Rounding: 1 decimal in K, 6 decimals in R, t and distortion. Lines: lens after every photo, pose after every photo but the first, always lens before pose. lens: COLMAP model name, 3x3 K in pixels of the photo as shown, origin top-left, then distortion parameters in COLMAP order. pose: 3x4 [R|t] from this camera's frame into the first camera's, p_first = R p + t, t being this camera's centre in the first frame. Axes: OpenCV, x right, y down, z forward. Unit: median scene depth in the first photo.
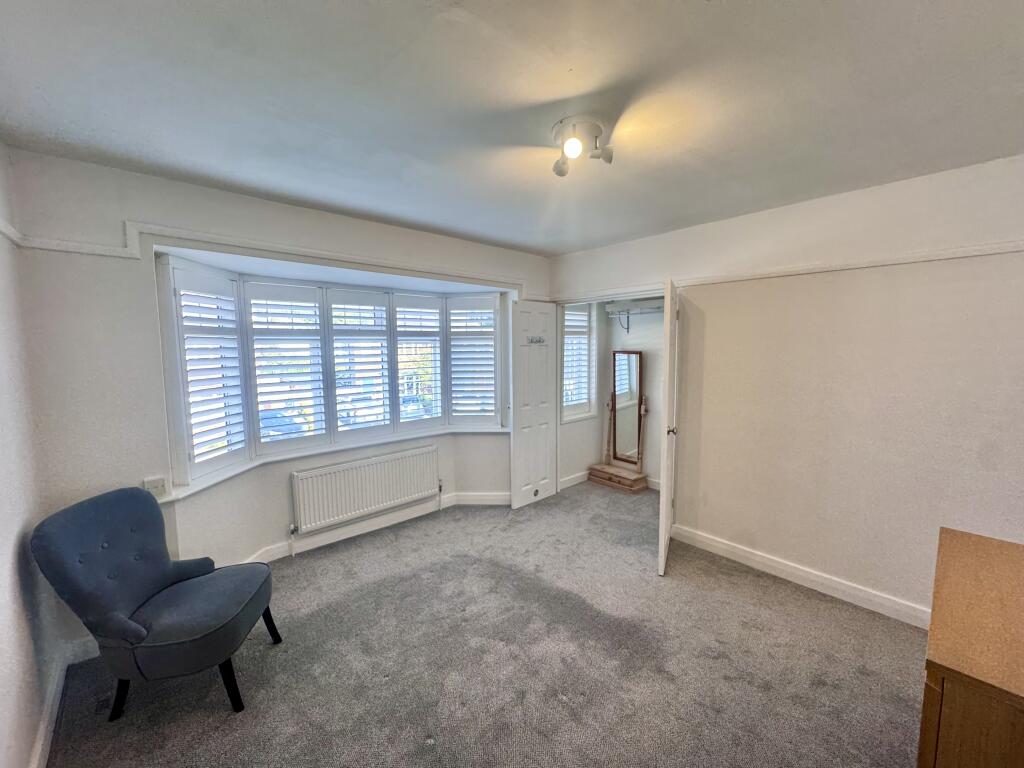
lens RADIAL K [[410.1, 0, 510.6], [0, 410.1, 381.6], [0, 0, 1]] dist [0.000722, 0.000217]
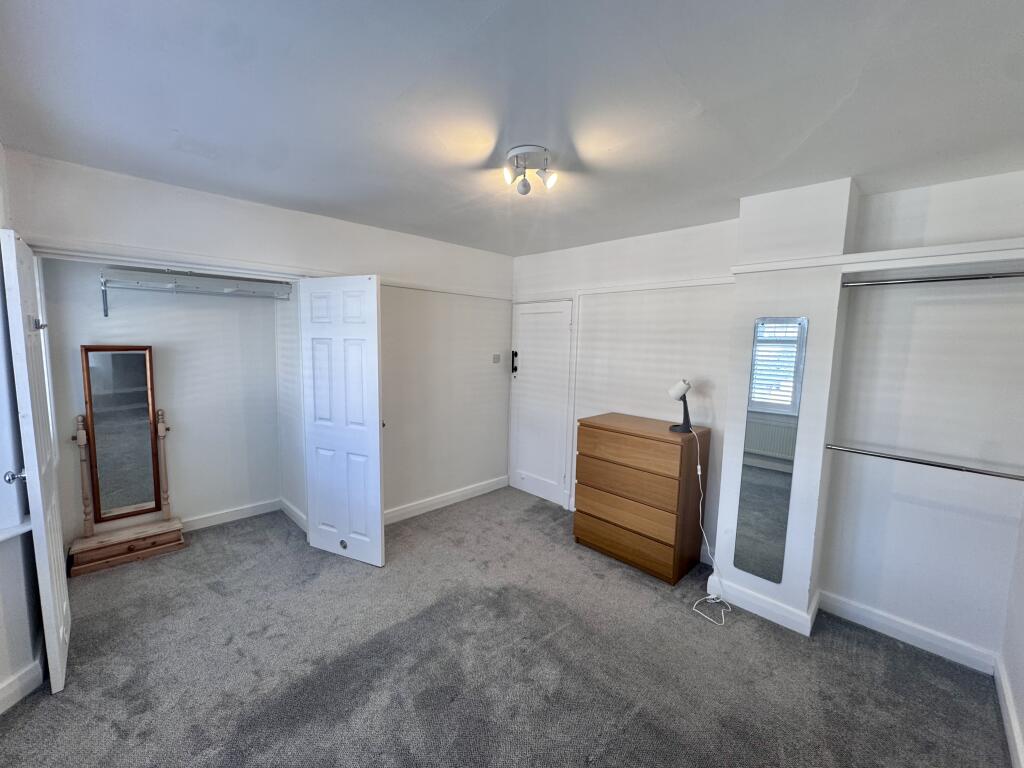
lens RADIAL K [[421.6, 0, 505.7], [0, 421.6, 383.0], [0, 0, 1]] dist [-0.000088, 0.000064]
pose [[-0.044436, -0.099551, 0.994040, -0.415265], [0.071196, 0.992177, 0.102547, -0.042579], [-0.996472, 0.075329, -0.037000, 0.448898]]
